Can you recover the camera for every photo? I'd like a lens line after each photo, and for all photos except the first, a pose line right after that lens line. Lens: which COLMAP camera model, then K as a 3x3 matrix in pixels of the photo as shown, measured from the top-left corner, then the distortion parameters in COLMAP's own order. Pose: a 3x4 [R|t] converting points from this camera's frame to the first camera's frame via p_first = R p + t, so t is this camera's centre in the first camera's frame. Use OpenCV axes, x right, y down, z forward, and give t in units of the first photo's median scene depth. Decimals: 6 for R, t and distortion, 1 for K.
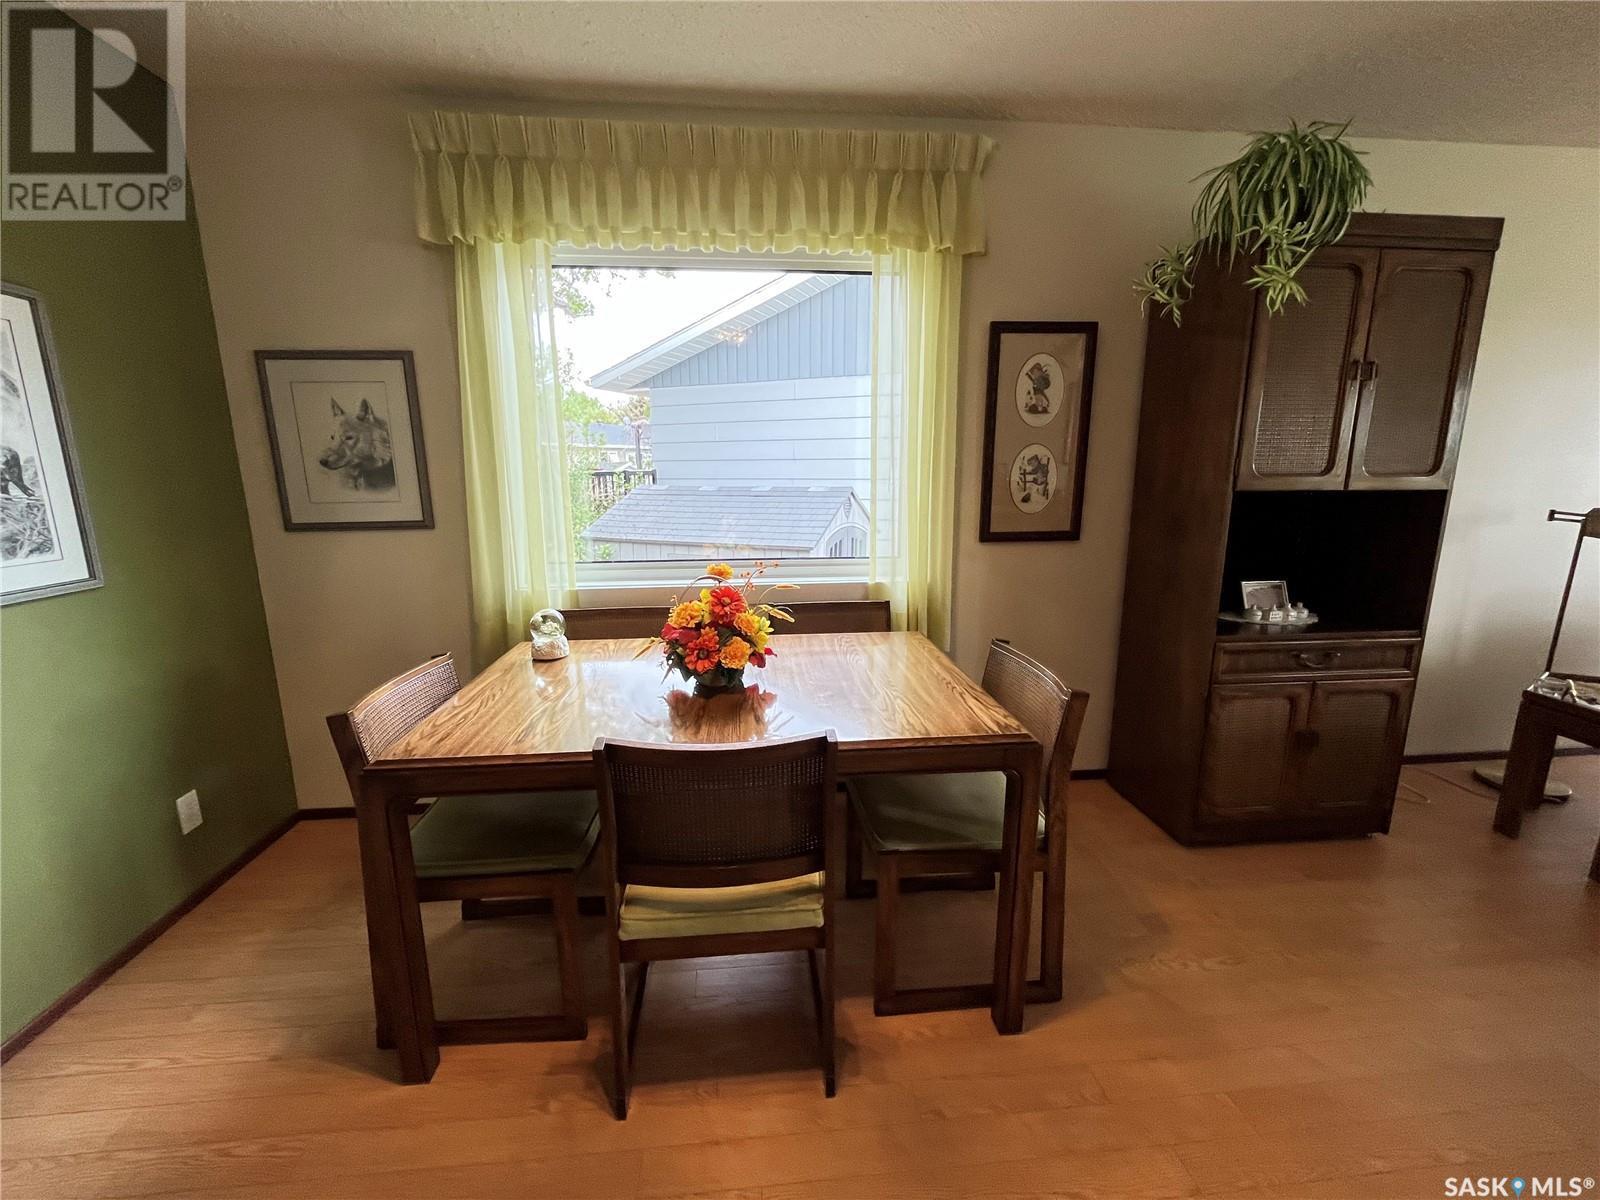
lens RADIAL K [[651.6, 0, 795.8], [0, 651.6, 598.7], [0, 0, 1]] dist [-0.000583, 0.000195]
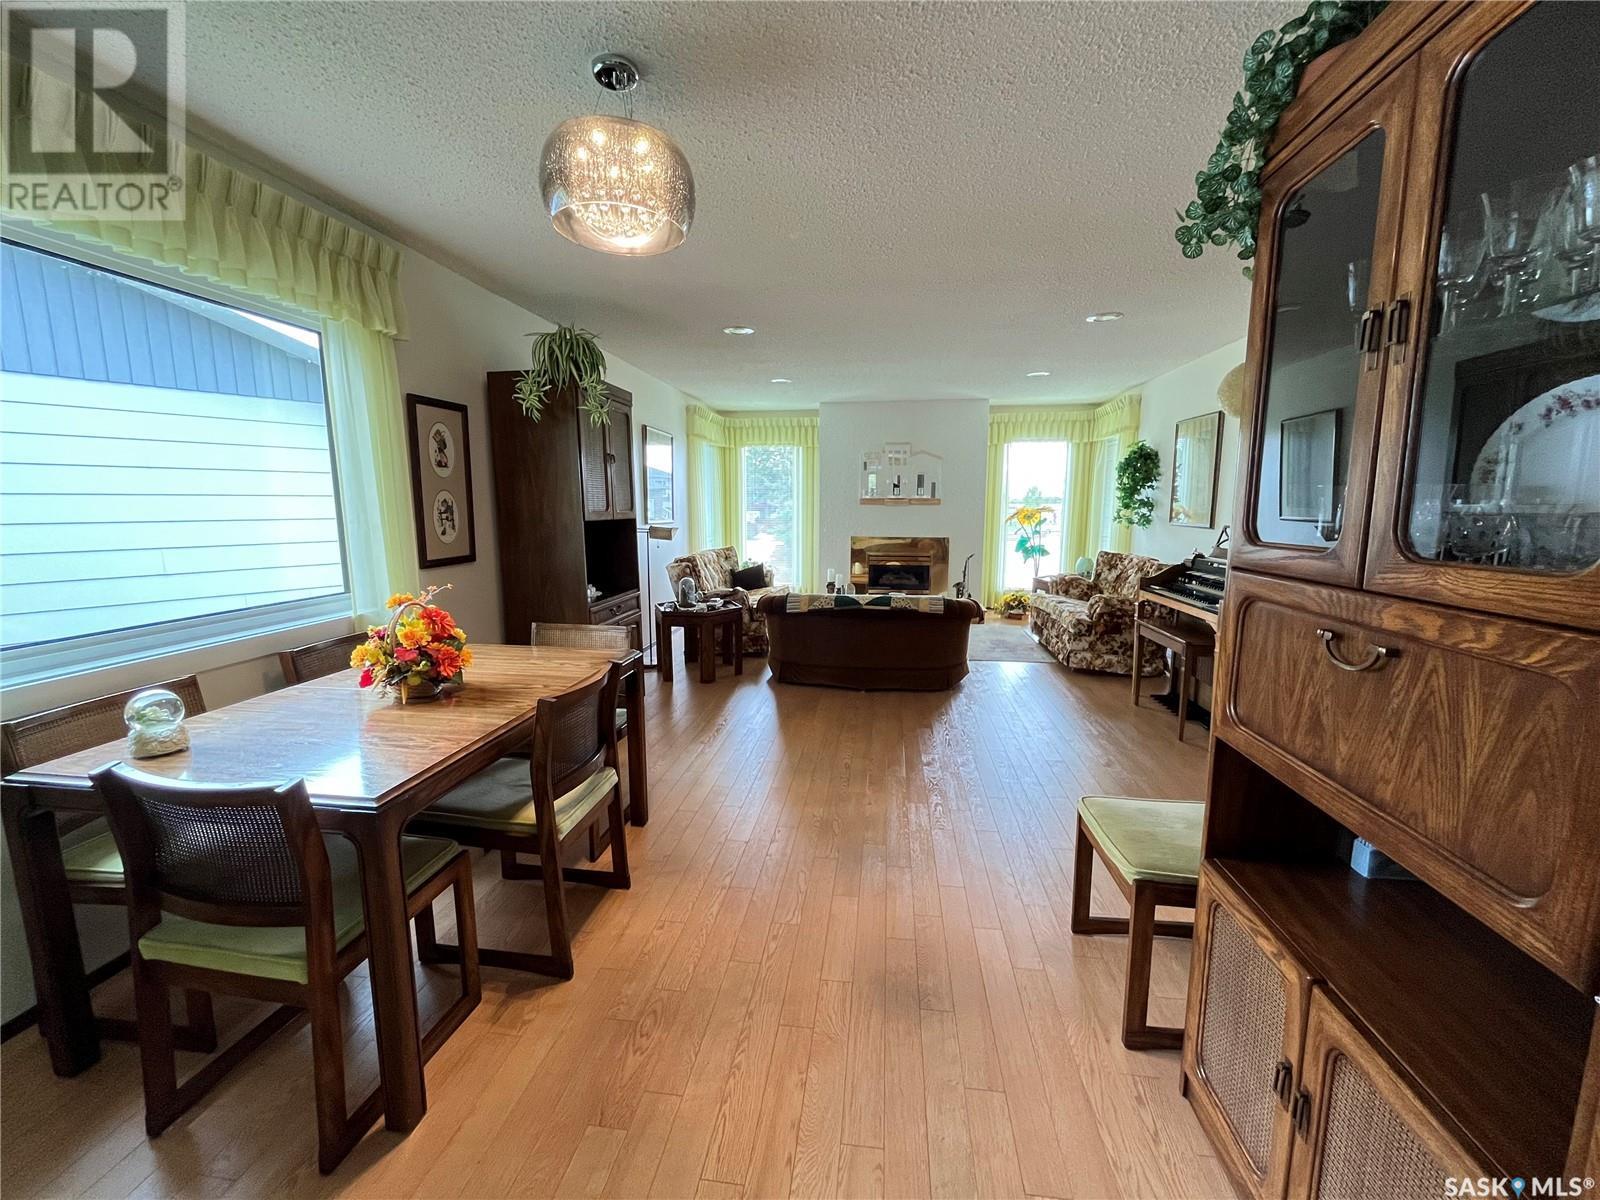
lens RADIAL K [[651.6, 0, 795.8], [0, 651.6, 598.7], [0, 0, 1]] dist [-0.000583, 0.000195]
pose [[0.227077, -0.132946, 0.964760, -0.771026], [0.194654, 0.976845, 0.088796, -0.004930], [-0.954225, 0.167631, 0.247697, 0.044266]]
